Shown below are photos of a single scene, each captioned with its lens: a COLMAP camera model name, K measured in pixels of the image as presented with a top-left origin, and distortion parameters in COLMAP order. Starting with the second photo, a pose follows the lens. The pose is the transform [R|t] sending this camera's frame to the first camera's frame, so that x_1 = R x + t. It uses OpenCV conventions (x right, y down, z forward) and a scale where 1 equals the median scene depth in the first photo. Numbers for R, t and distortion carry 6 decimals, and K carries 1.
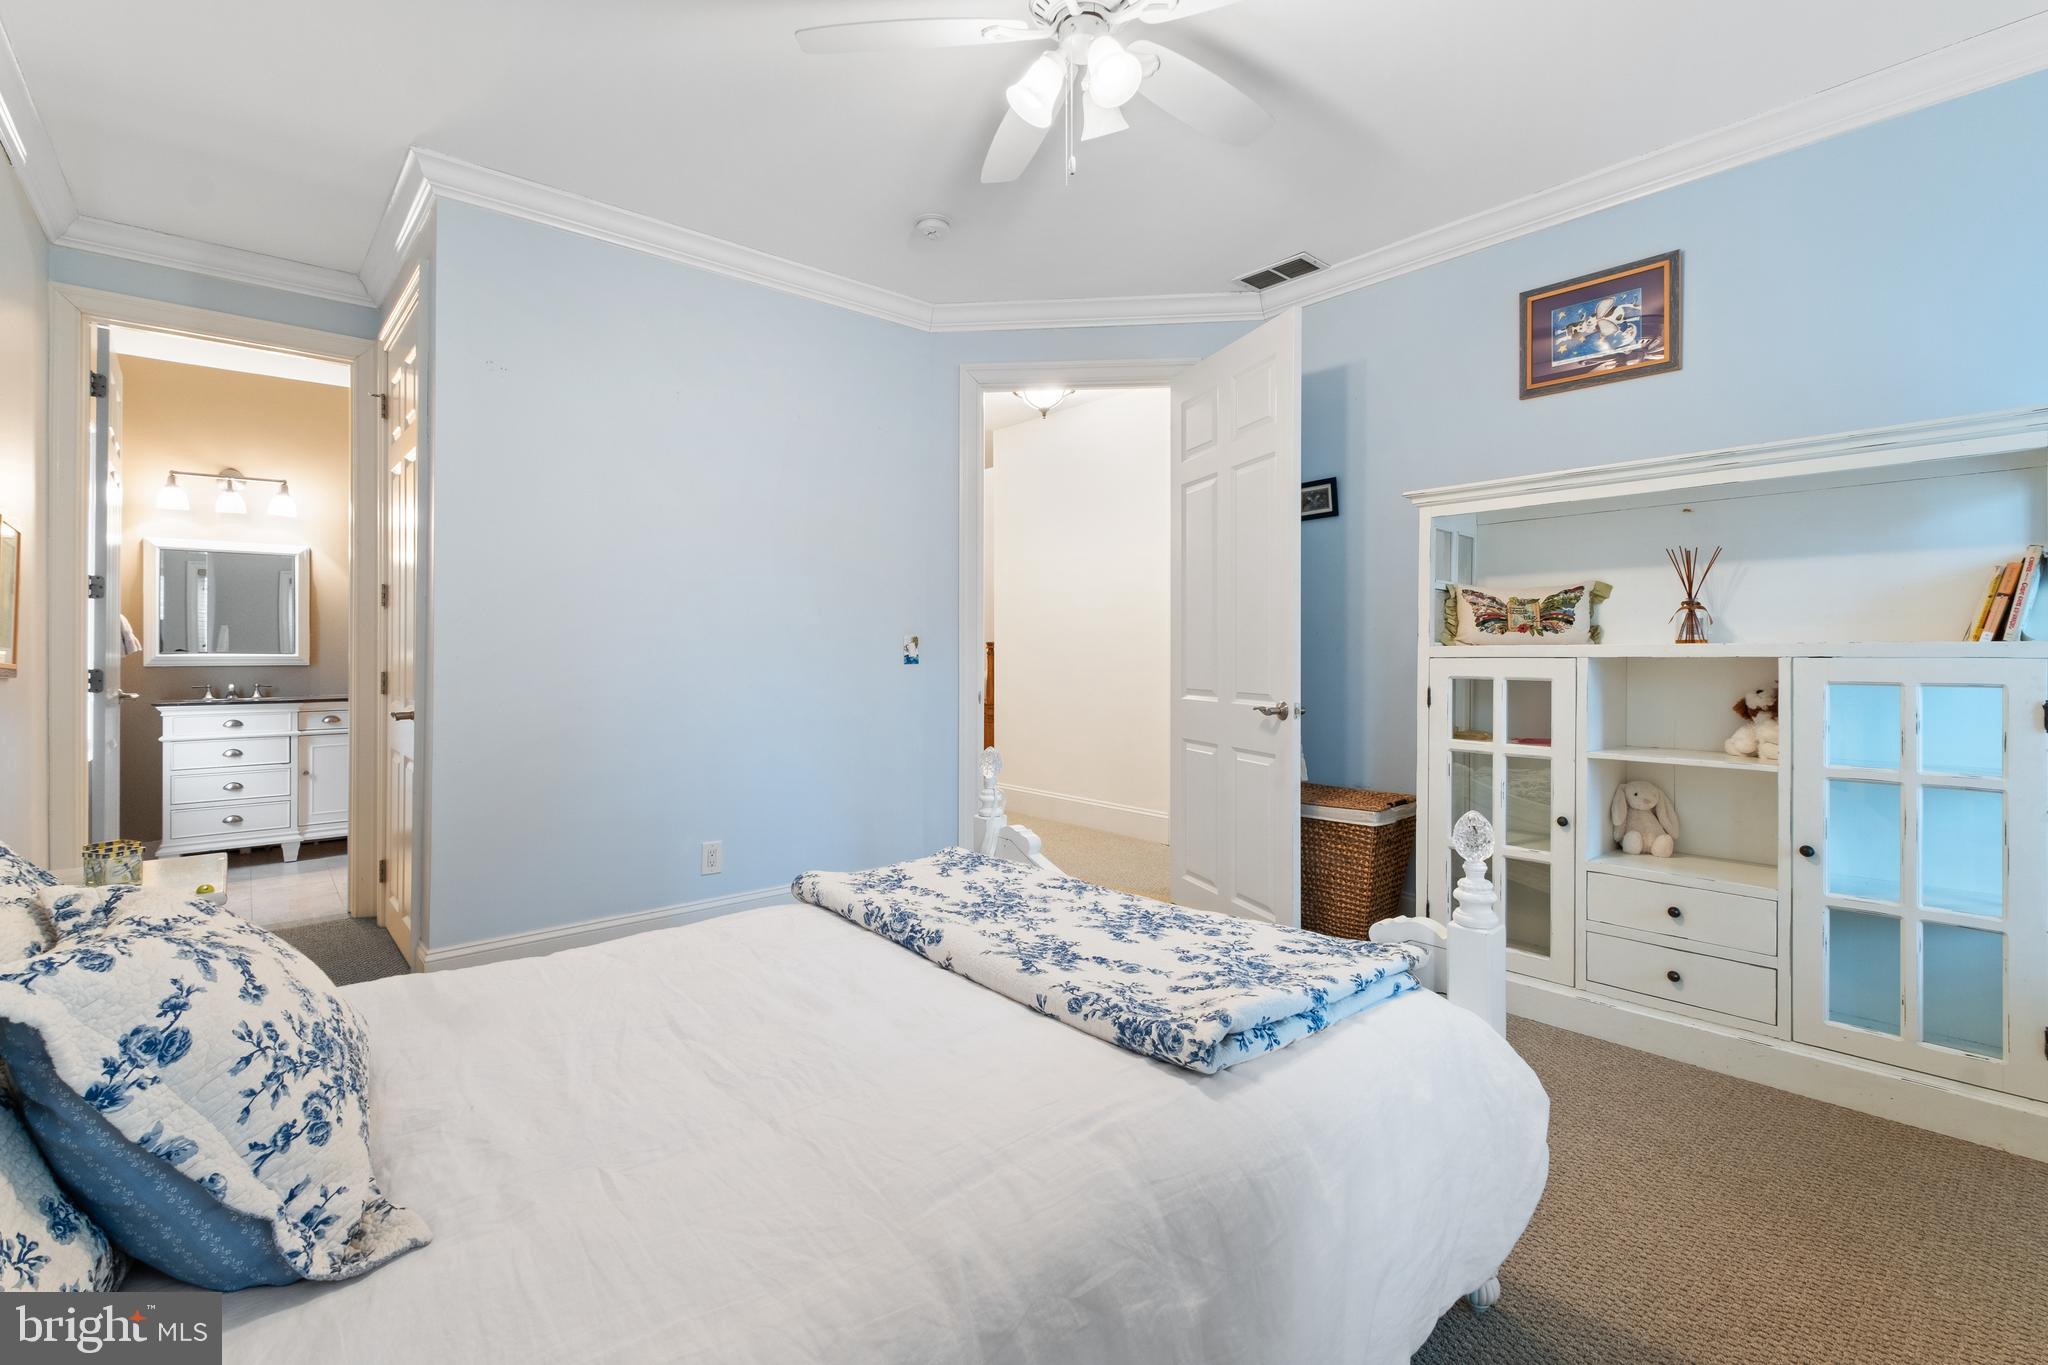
lens RADIAL K [[895.1, 0, 1048.7], [0, 895.1, 655.3], [0, 0, 1]] dist [-0.003106, -0.001387]
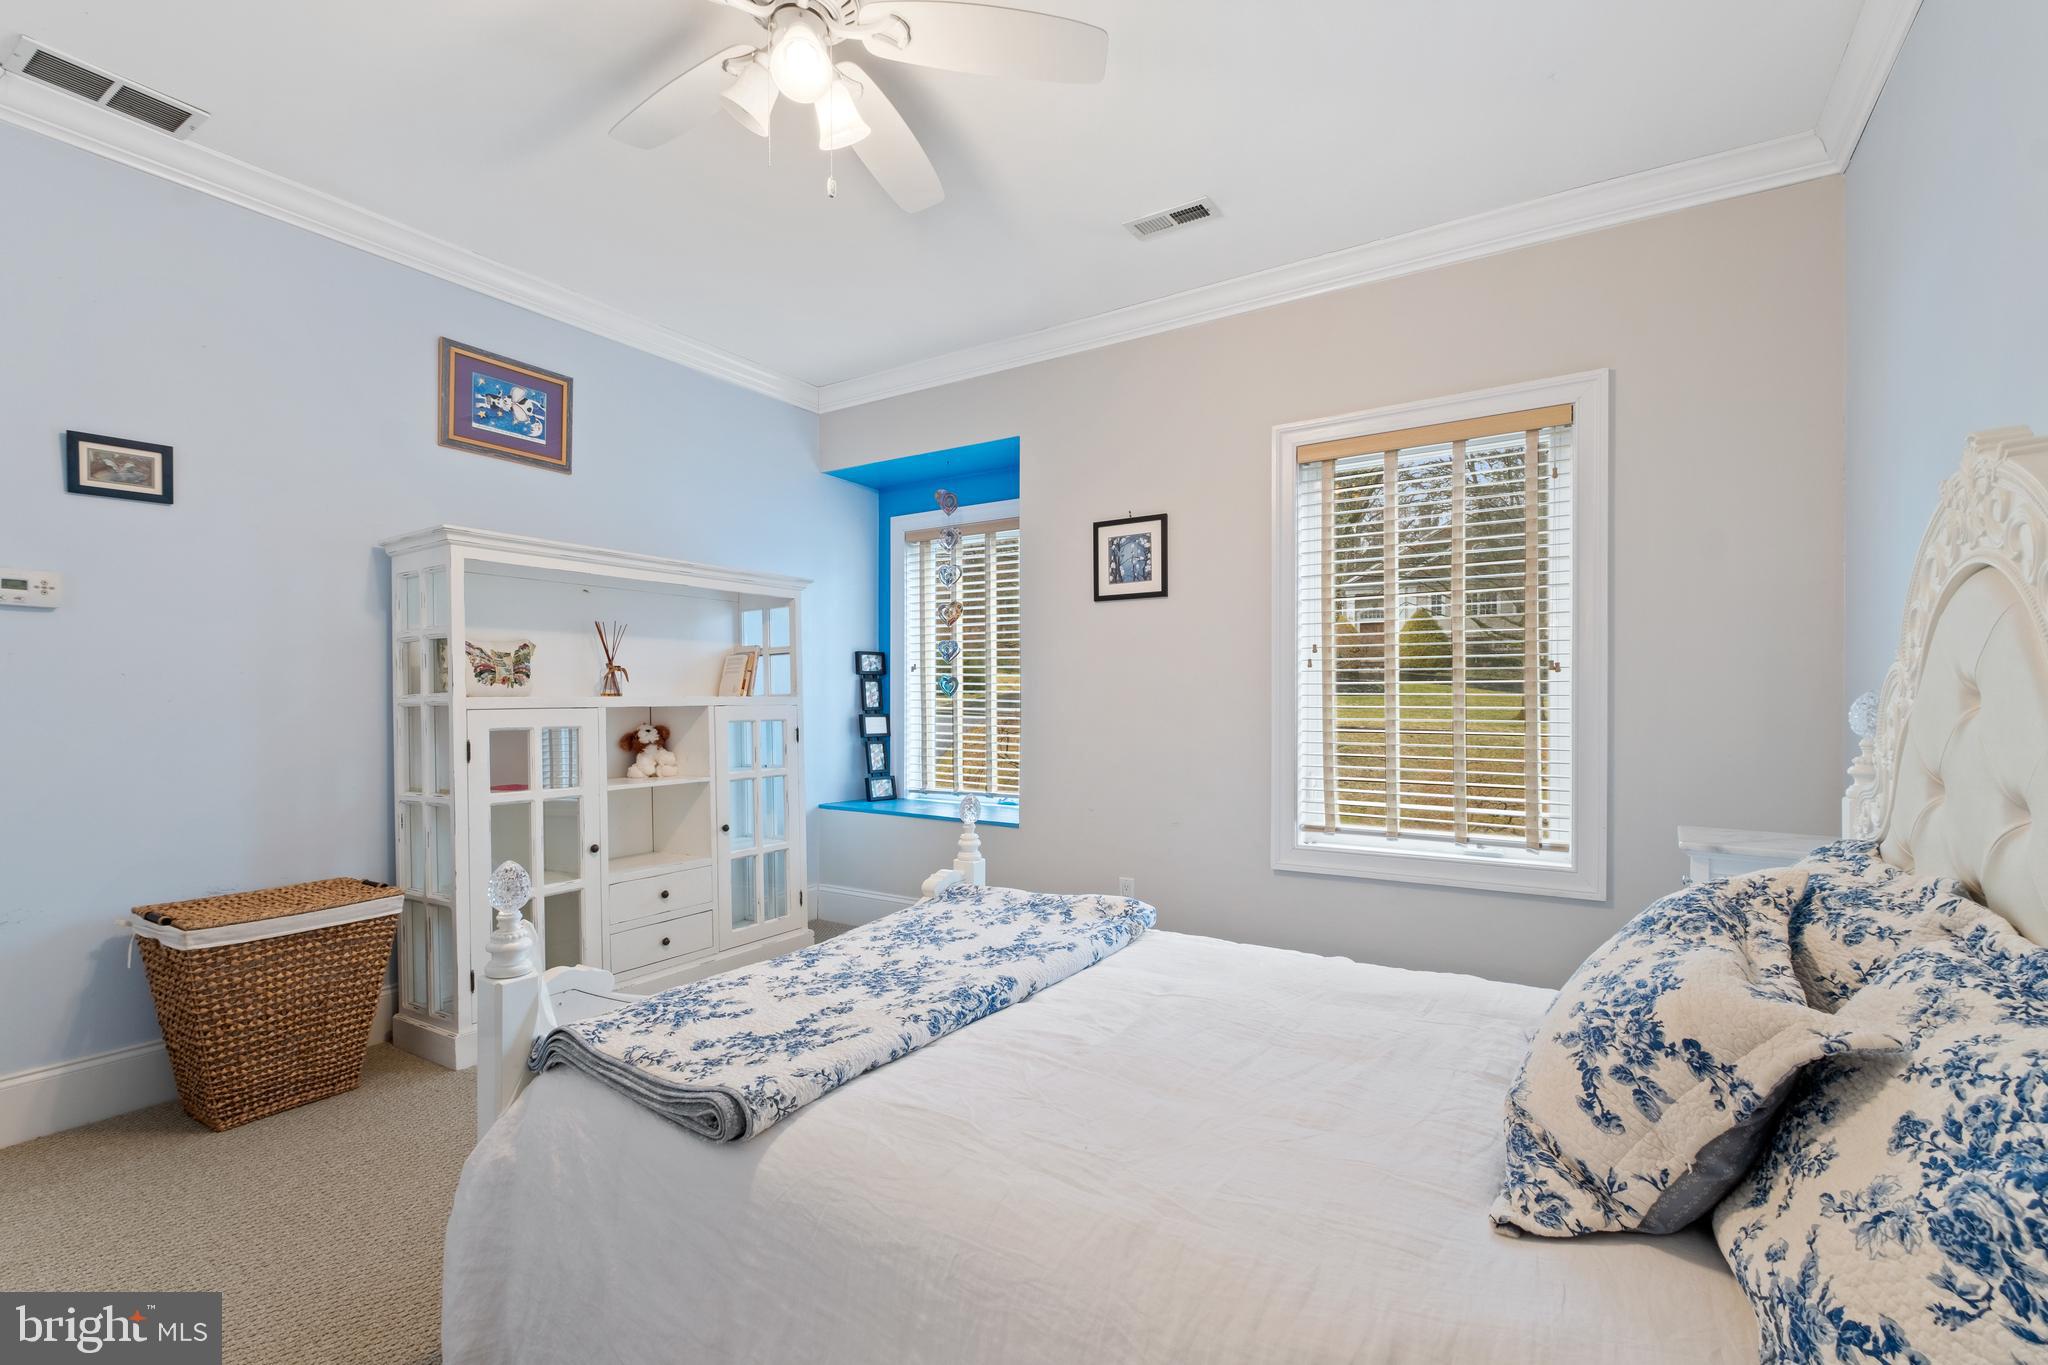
lens RADIAL K [[895.1, 0, 1004.8], [0, 895.1, 711.6], [0, 0, 1]] dist [-0.003106, -0.001387]
pose [[-0.246694, -0.010899, 0.969032, -0.676785], [0.006756, 0.999893, 0.012966, -0.003907], [-0.969070, 0.009745, -0.246594, 0.761447]]
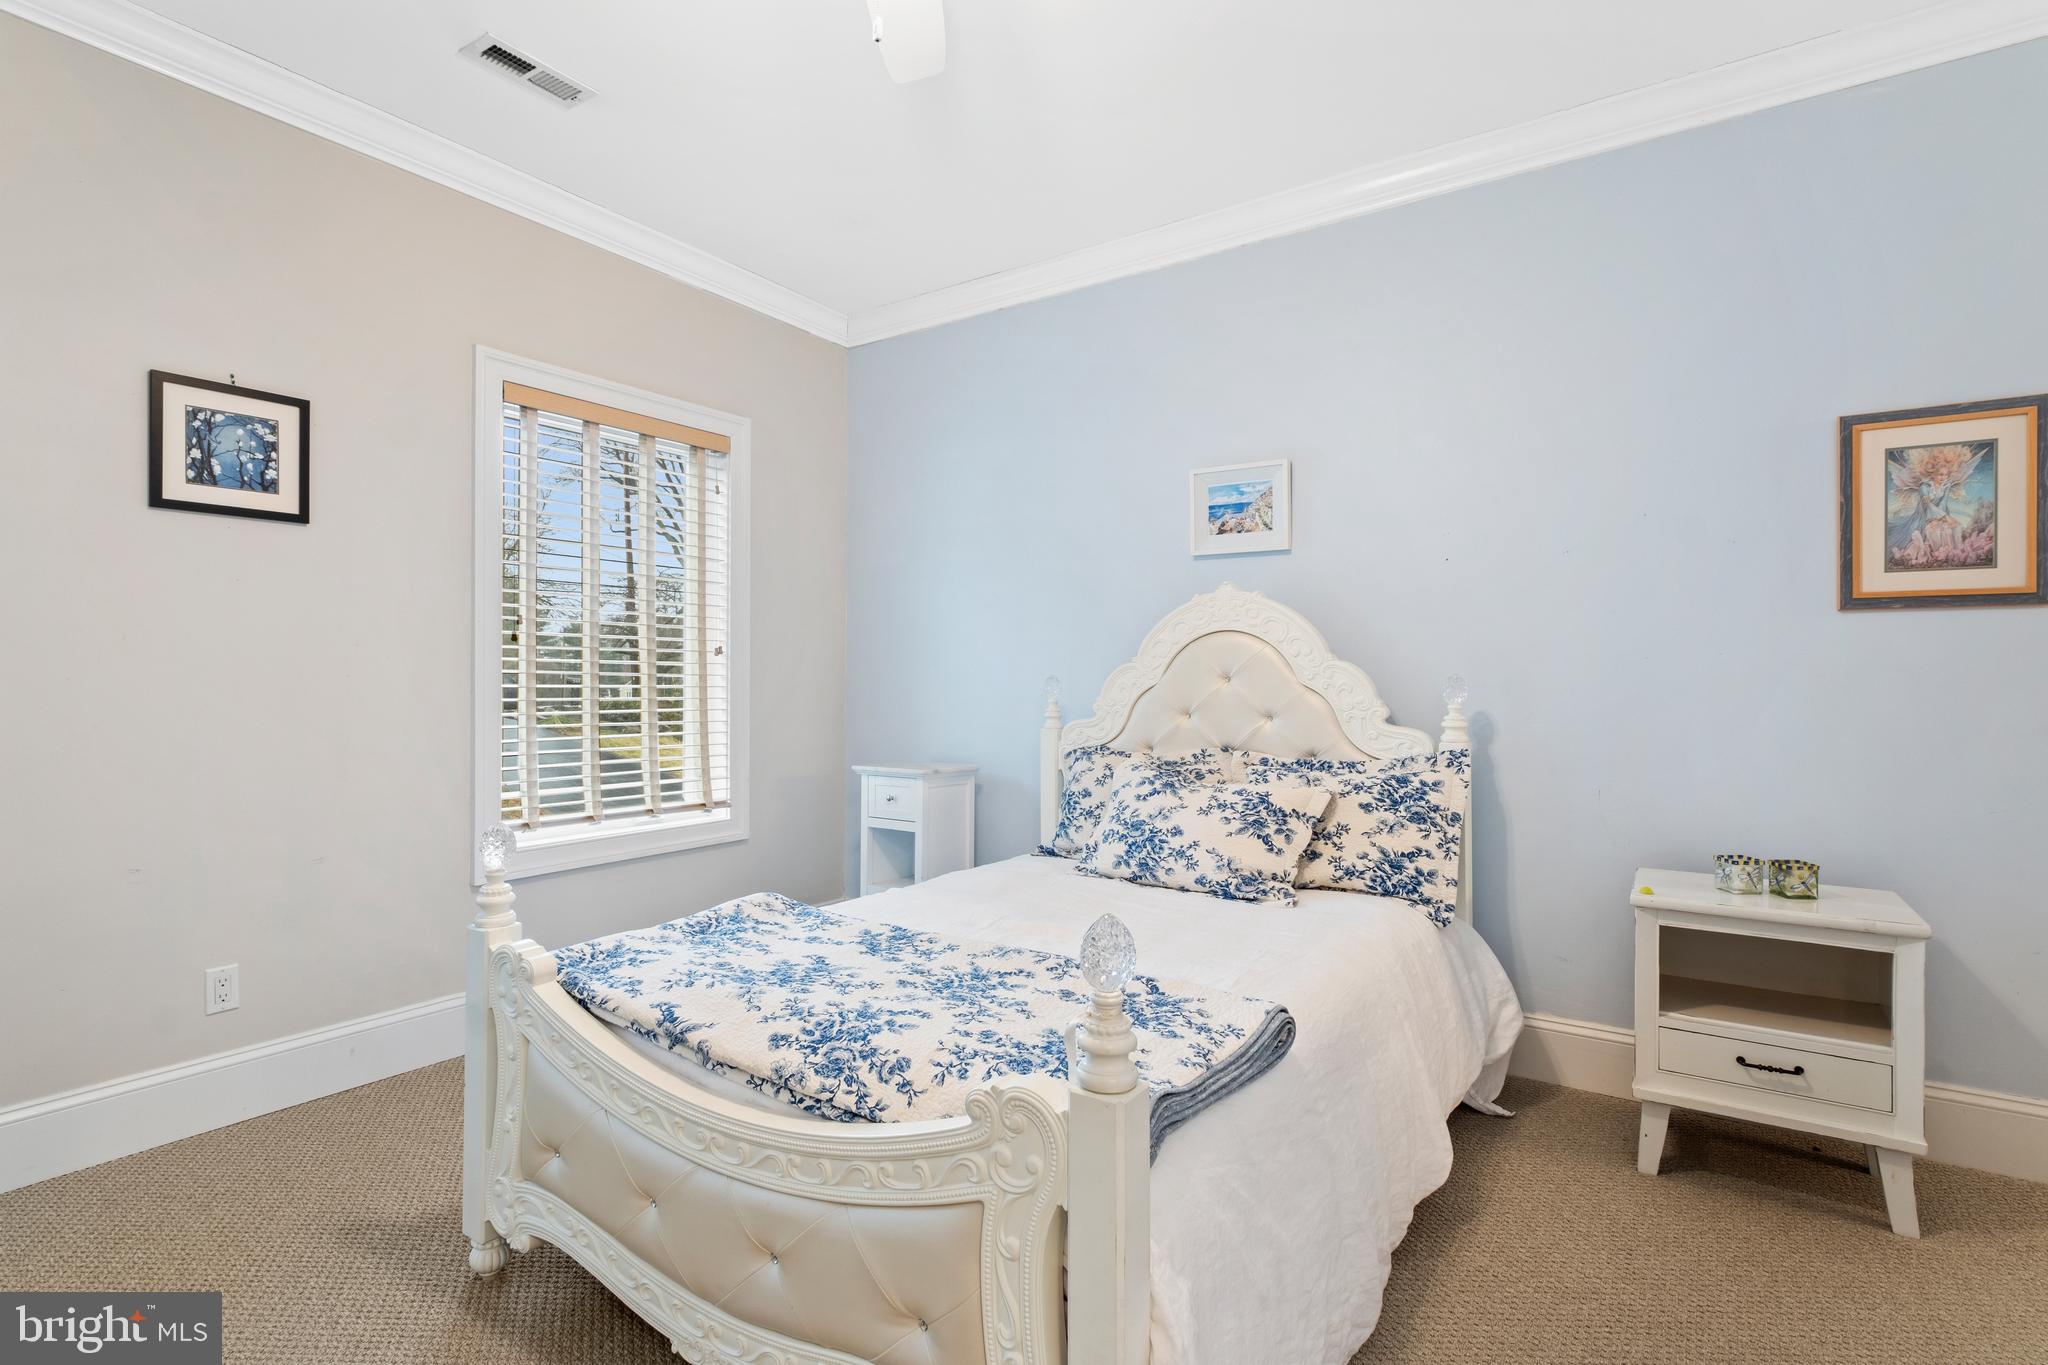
lens RADIAL K [[996.5, 0, 1032.1], [0, 996.5, 675.0], [0, 0, 1]] dist [0.000222, -0.000586]
pose [[-0.970422, -0.002275, -0.241406, 0.072388], [-0.001948, 0.999997, -0.001592, -0.005105], [0.241409, -0.001075, -0.970423, 1.323860]]
